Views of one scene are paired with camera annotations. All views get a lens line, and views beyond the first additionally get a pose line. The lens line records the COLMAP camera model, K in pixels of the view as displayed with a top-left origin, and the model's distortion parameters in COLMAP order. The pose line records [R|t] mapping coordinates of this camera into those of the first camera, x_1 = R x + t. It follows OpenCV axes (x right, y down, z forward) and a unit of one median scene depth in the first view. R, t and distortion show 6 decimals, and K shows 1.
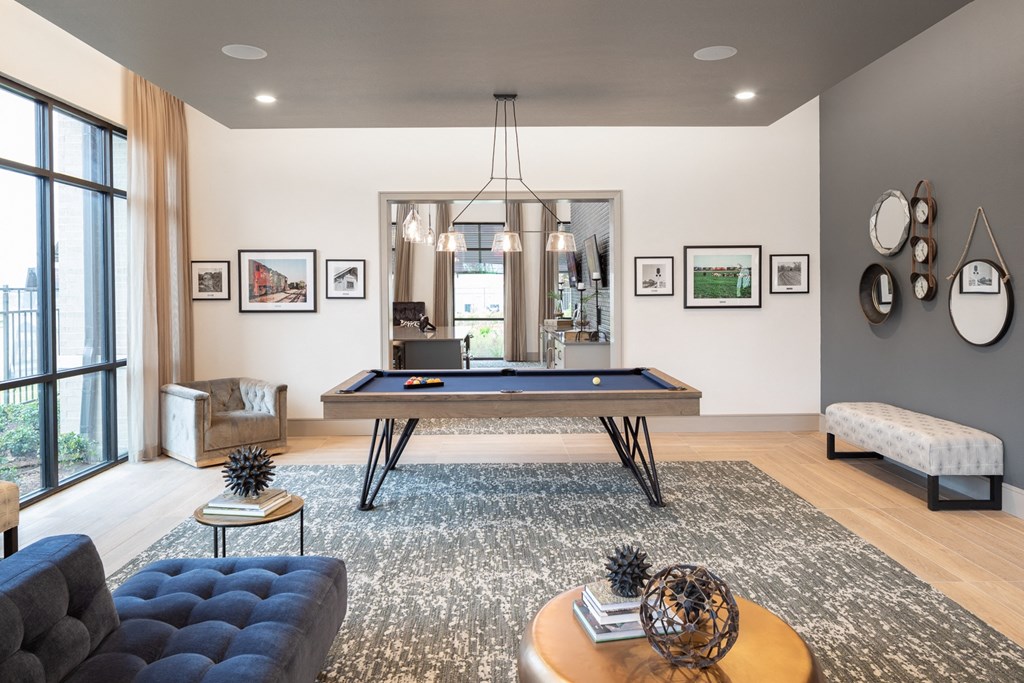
lens RADIAL K [[690.2, 0, 508.6], [0, 690.2, 297.2], [0, 0, 1]] dist [-0.006909, -0.002141]
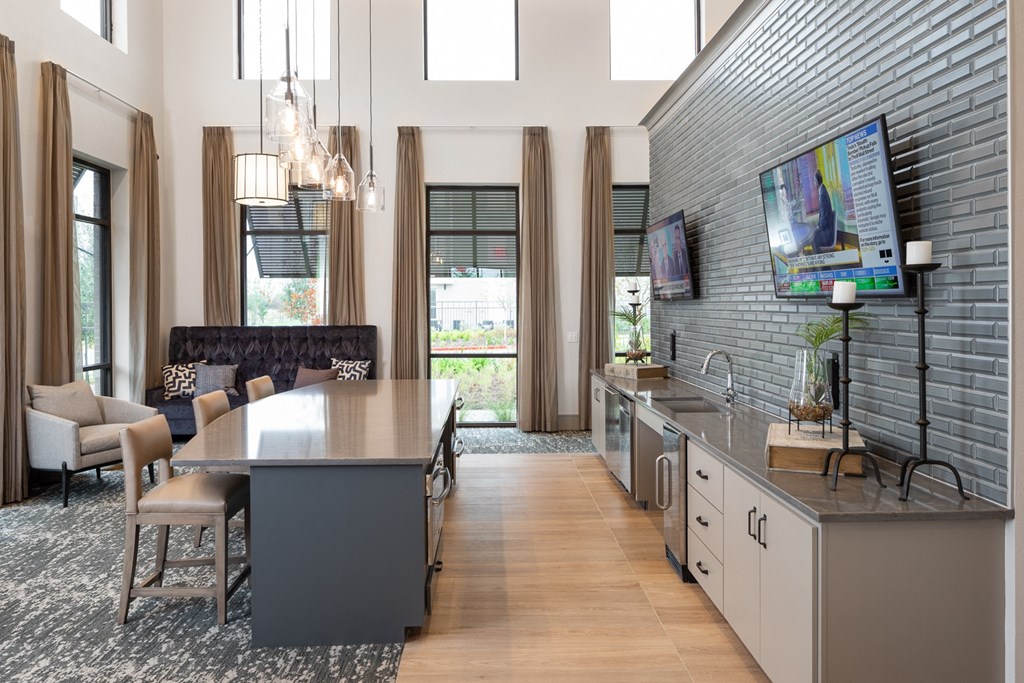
lens RADIAL K [[686.8, 0, 508.5], [0, 686.8, 306.9], [0, 0, 1]] dist [-0.015069, 0.001101]
pose [[0.999887, 0.000991, 0.015018, -0.047267], [-0.000900, 0.999981, -0.006060, -0.009954], [-0.015024, 0.006046, 0.999869, 0.910694]]
